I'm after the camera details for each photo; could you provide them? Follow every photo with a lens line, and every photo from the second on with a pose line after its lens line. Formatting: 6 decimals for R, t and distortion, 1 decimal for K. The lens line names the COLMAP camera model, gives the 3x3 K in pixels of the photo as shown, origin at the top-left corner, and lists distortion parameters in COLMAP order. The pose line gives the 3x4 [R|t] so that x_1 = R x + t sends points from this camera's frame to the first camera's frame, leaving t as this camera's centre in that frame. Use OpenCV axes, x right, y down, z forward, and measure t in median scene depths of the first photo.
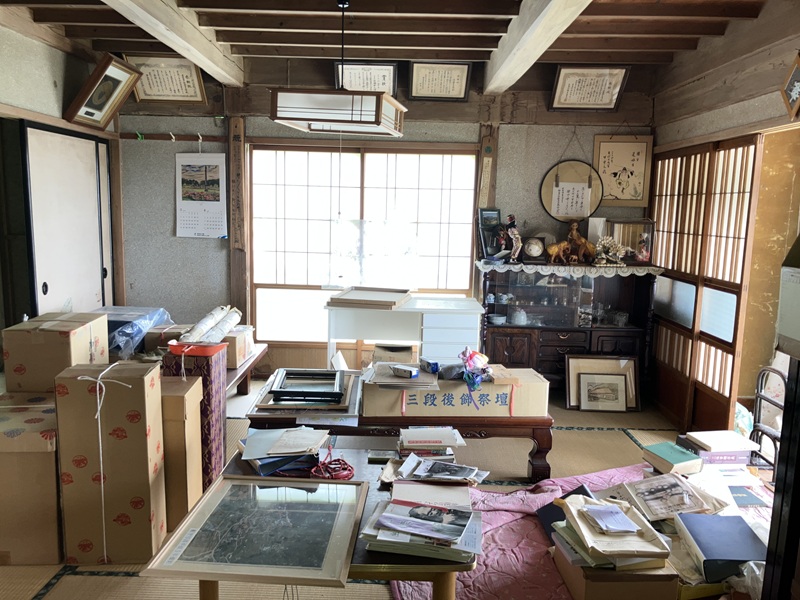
lens RADIAL K [[666.1, 0, 398.7], [0, 666.1, 311.5], [0, 0, 1]] dist [0.002894, 0.002241]
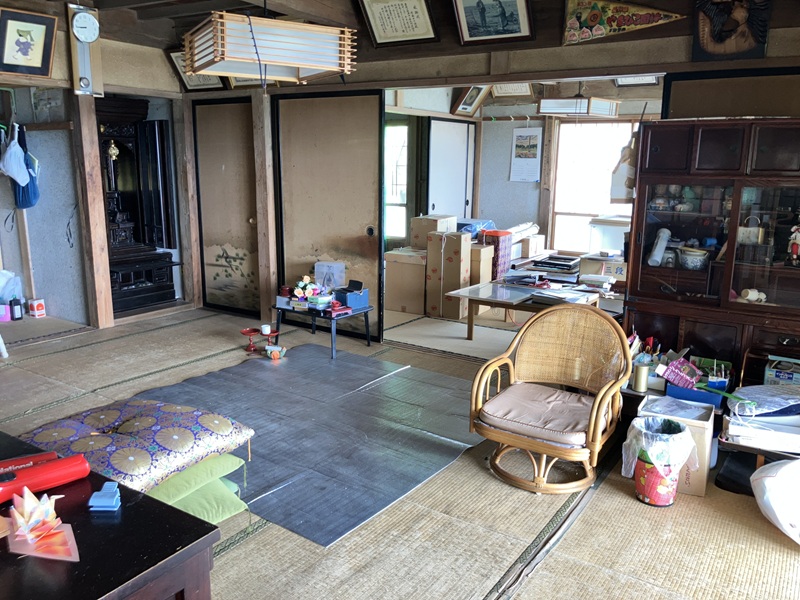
lens RADIAL K [[666.1, 0, 398.7], [0, 666.1, 311.5], [0, 0, 1]] dist [0.002894, 0.002241]
pose [[0.840667, 0.103574, -0.531556, 0.345525], [-0.072679, 0.994239, 0.078784, 0.098568], [0.536653, -0.027598, 0.843352, -0.534787]]
